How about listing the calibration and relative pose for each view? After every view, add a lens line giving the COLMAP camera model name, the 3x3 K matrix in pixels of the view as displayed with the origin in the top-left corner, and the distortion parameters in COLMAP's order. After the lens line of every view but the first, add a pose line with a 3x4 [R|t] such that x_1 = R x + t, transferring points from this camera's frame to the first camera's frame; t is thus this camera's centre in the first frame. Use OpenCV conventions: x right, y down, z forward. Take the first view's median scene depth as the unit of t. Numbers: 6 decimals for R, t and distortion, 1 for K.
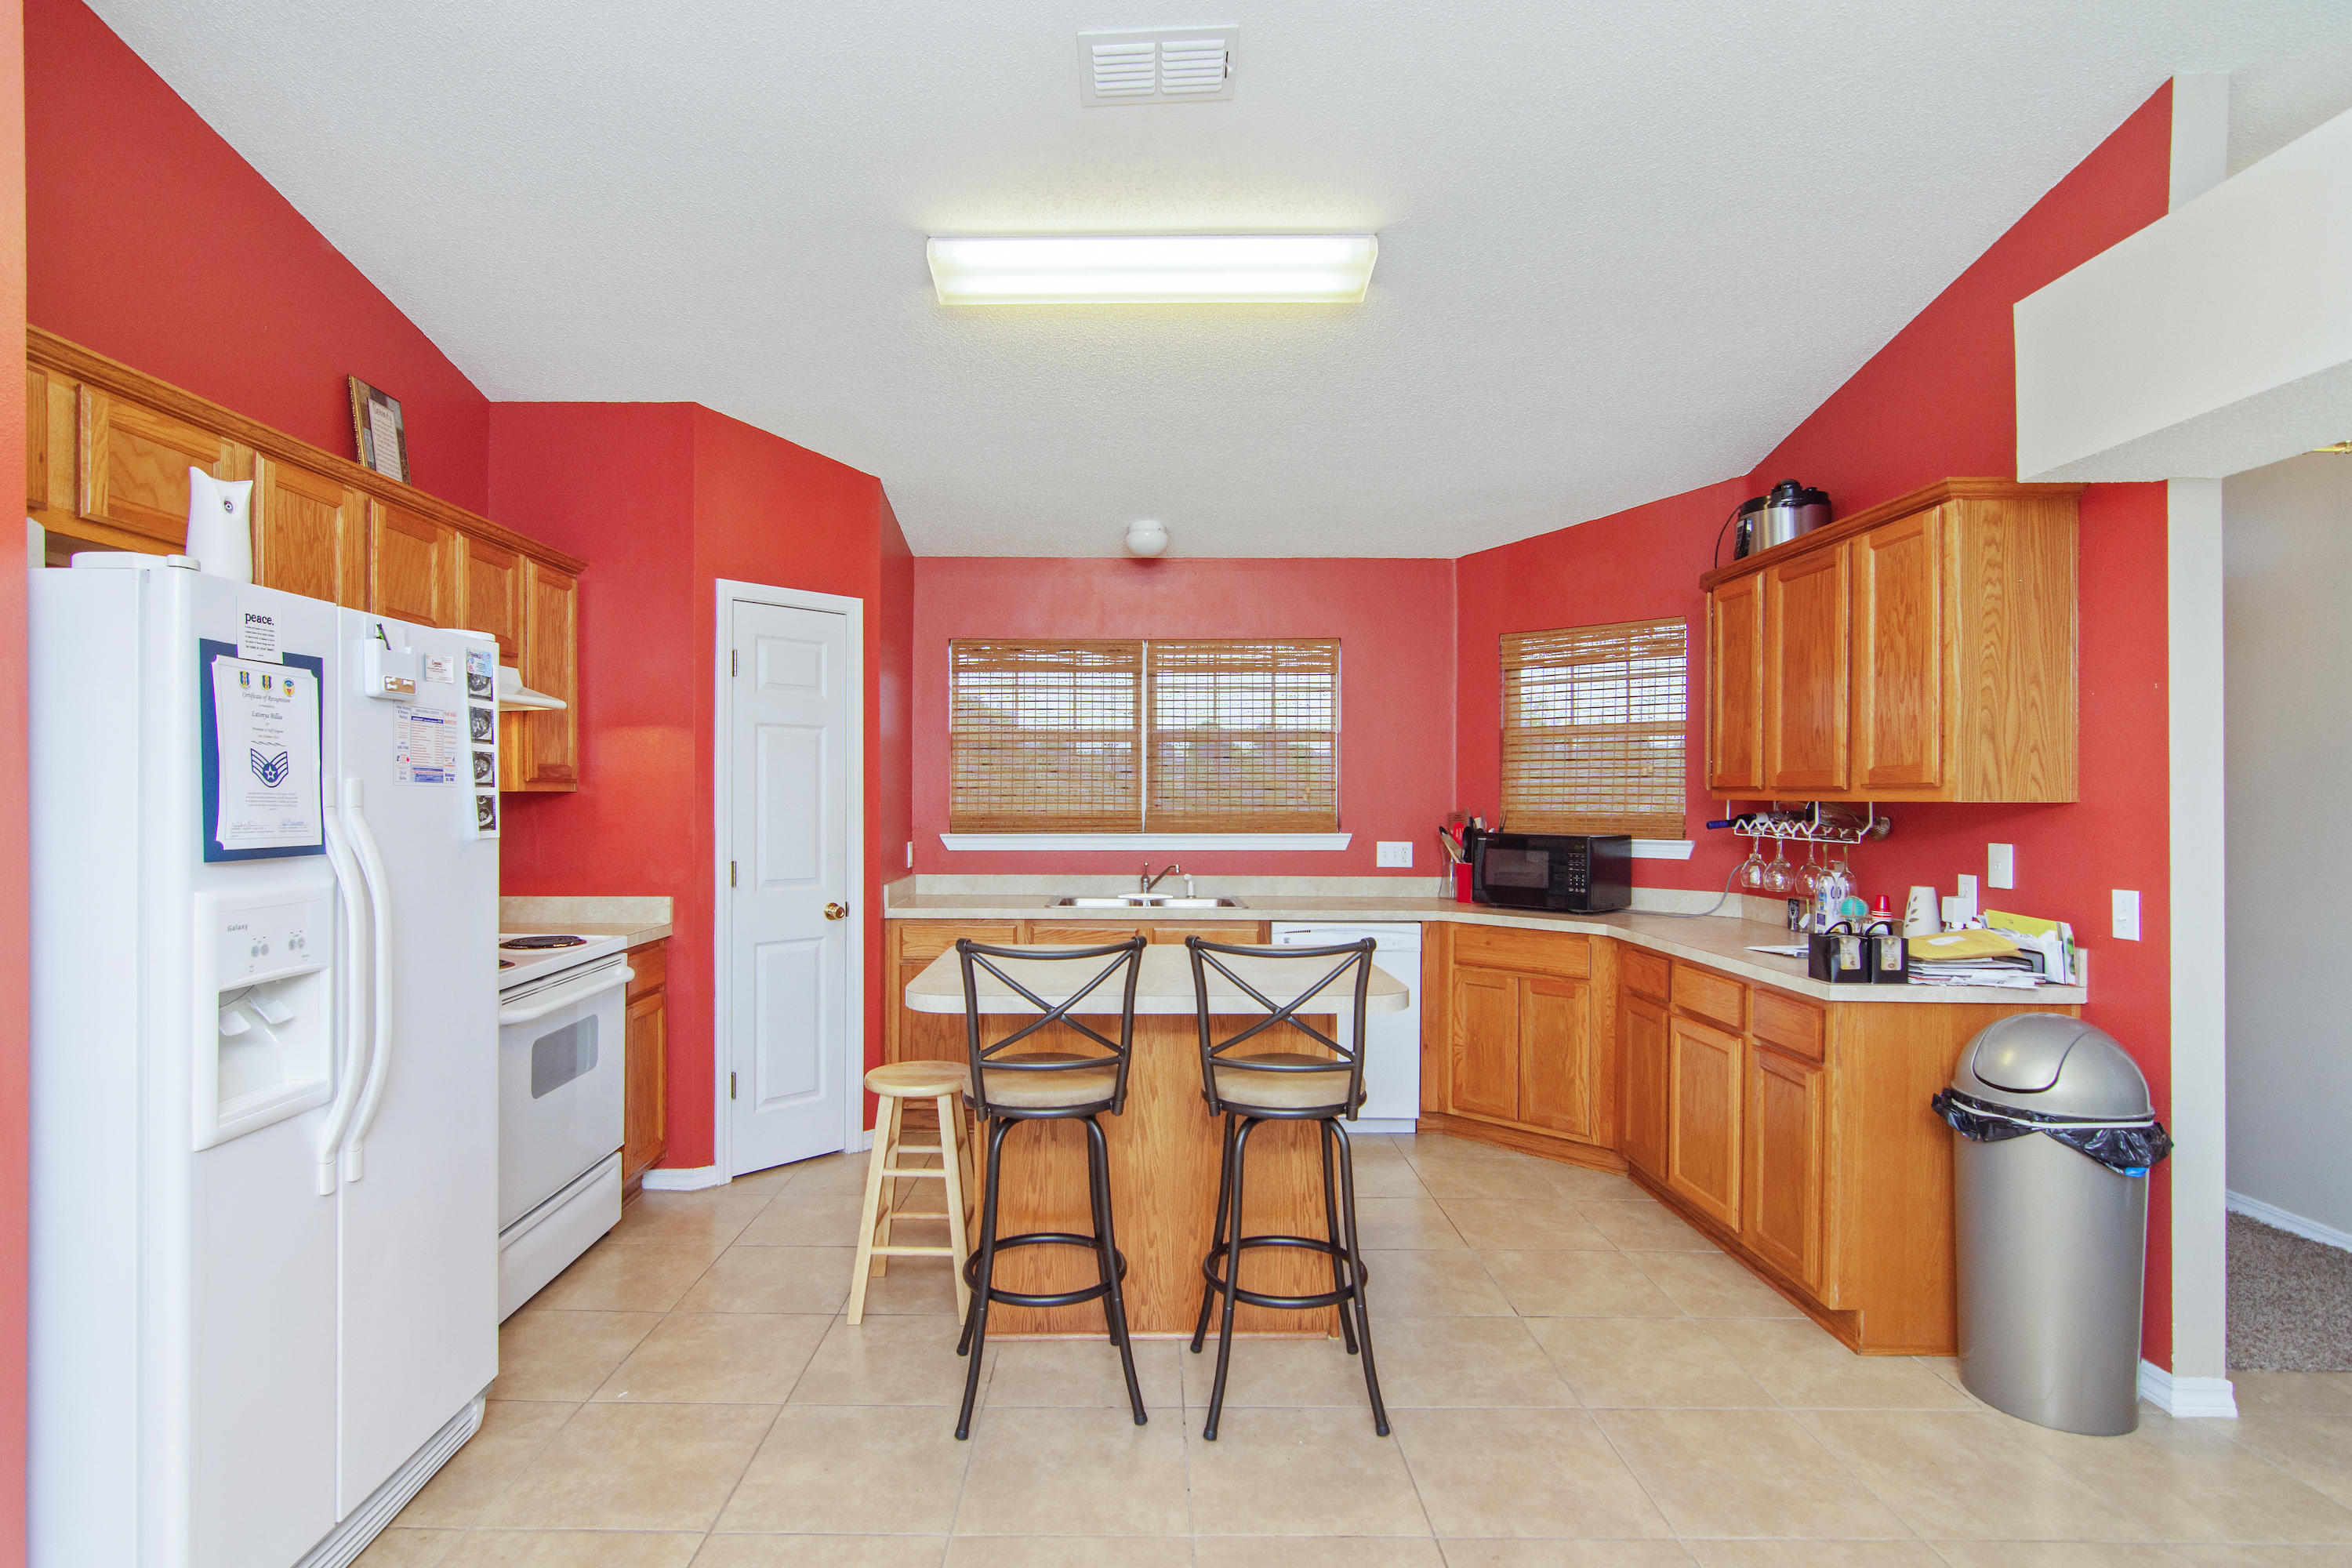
lens RADIAL K [[1142.5, 0, 1172.4], [0, 1142.5, 794.7], [0, 0, 1]] dist [0.002687, -0.000395]
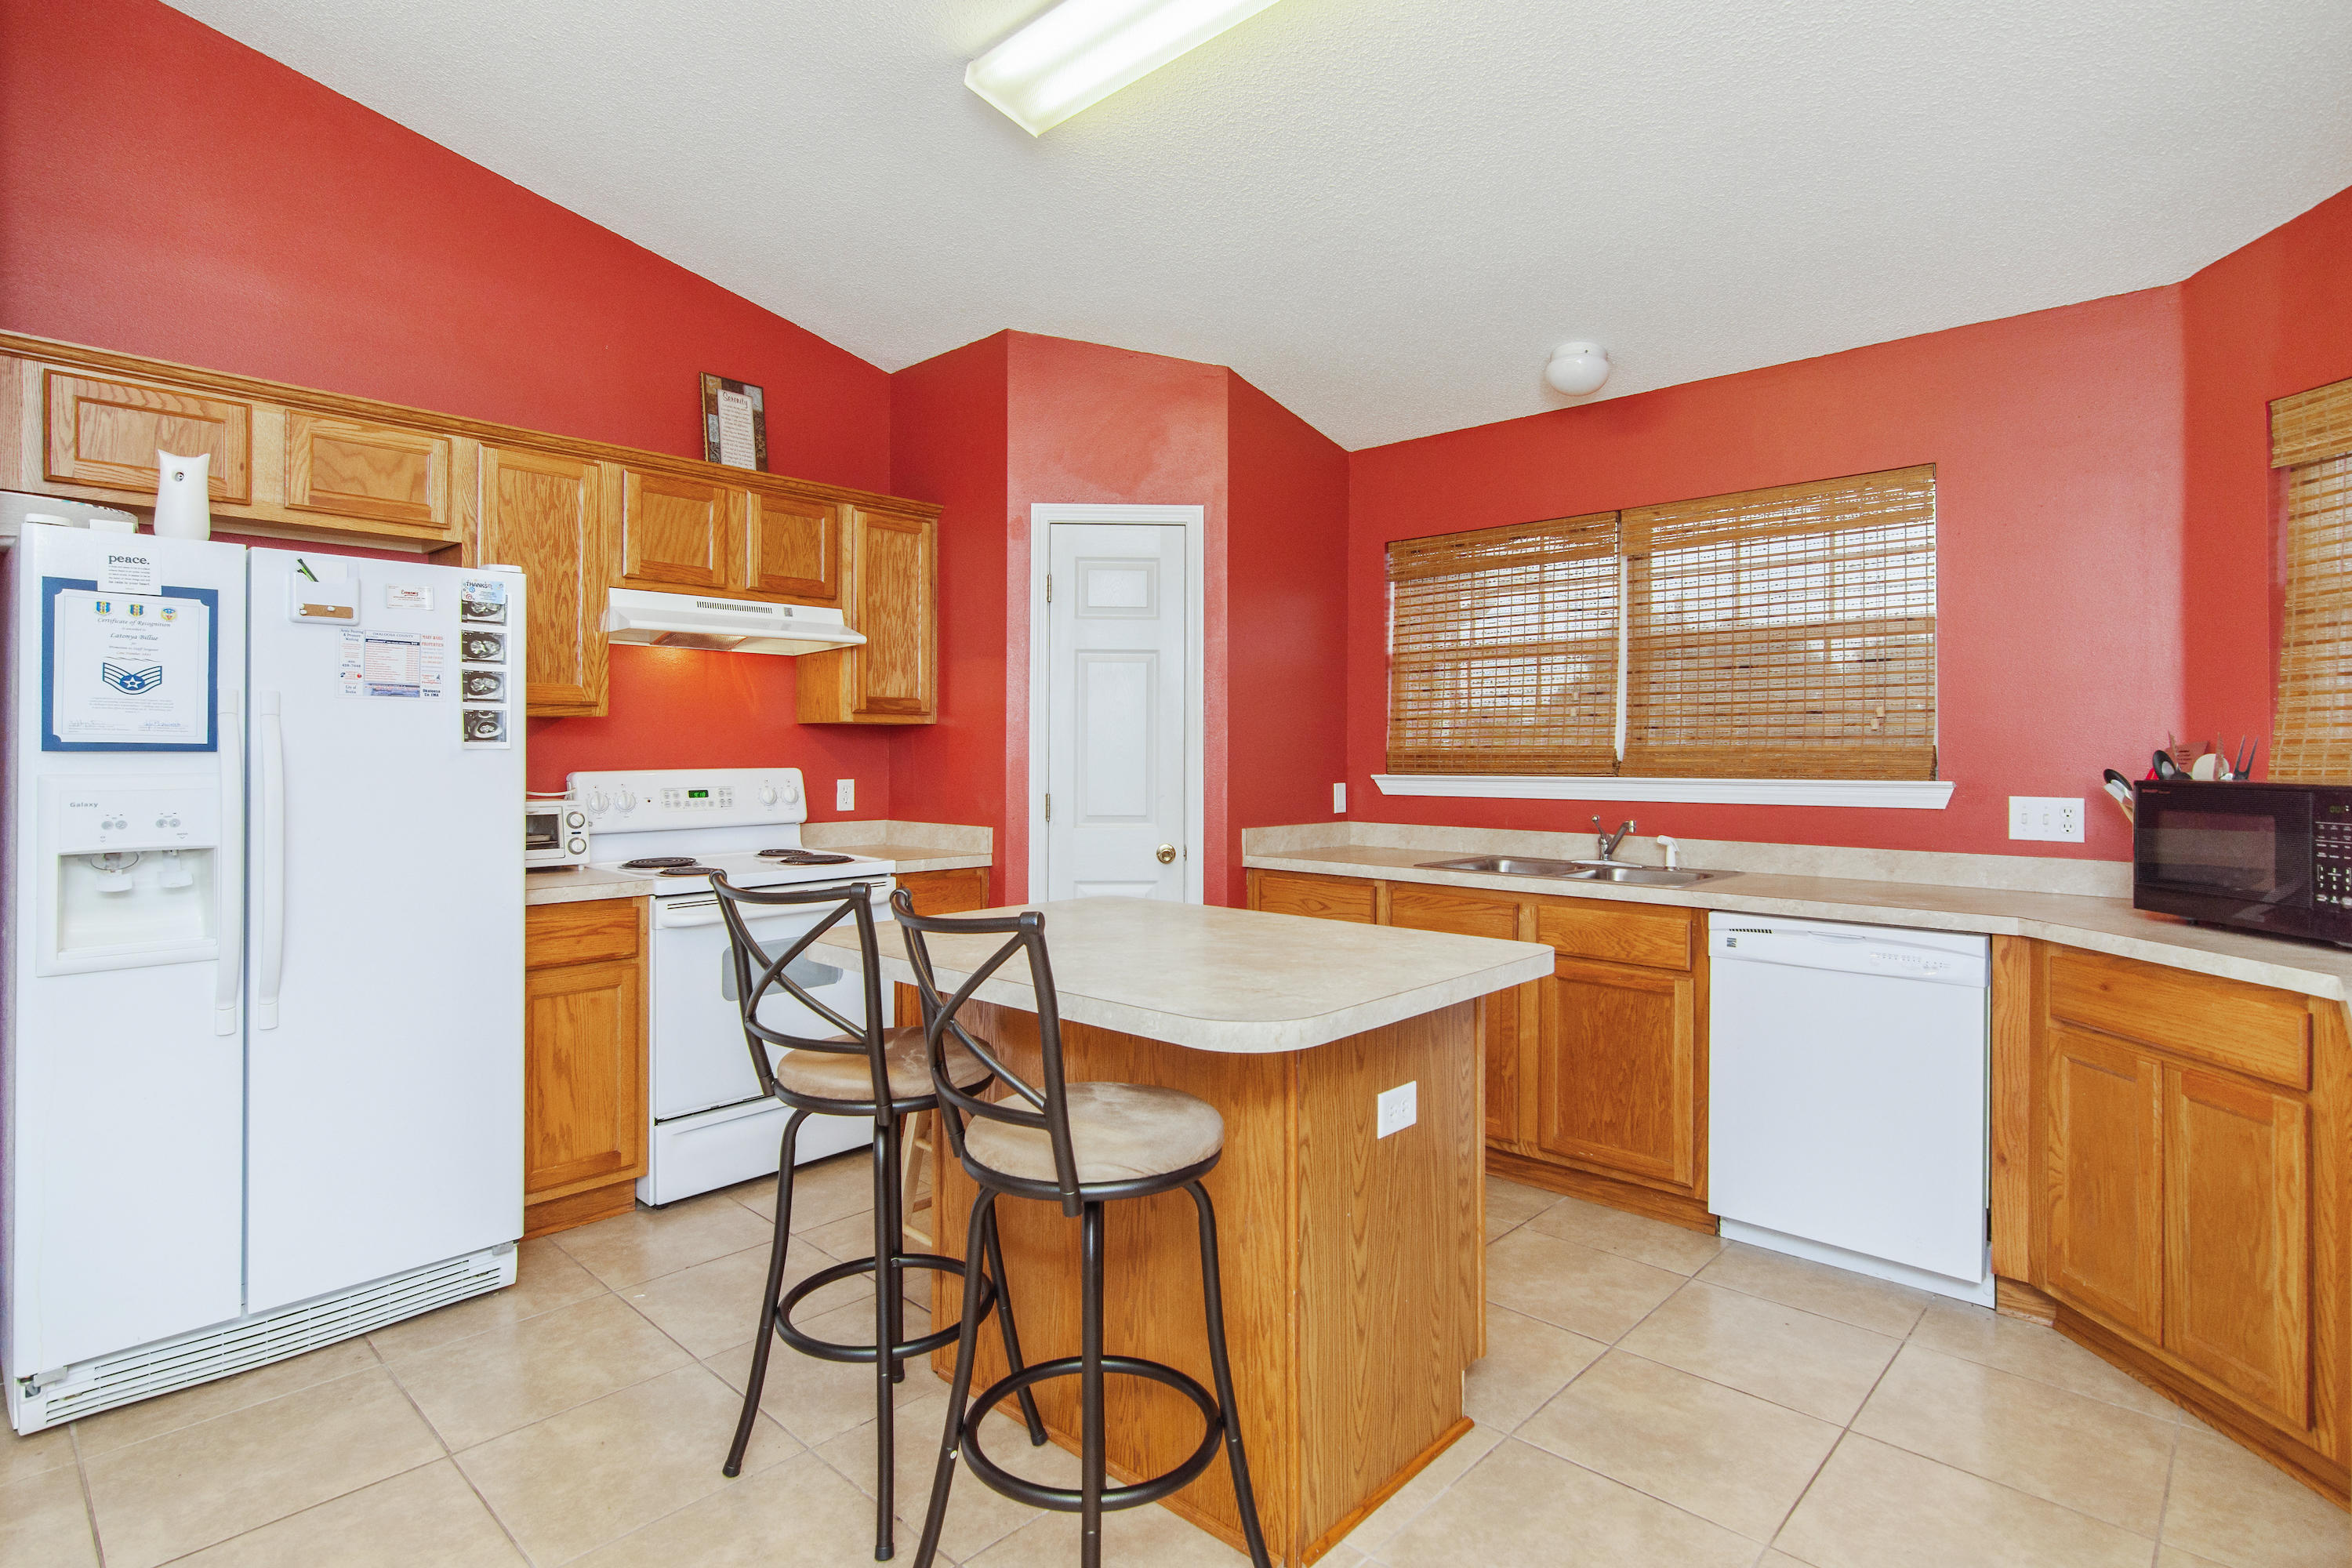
lens RADIAL K [[1182.5, 0, 1175.0], [0, 1182.5, 741.4], [0, 0, 1]] dist [0.005068, 0.000093]
pose [[0.728073, -0.007900, -0.685454, 0.396733], [0.001414, 0.999949, -0.010022, 0.025534], [0.685498, 0.006327, 0.728047, 0.362417]]
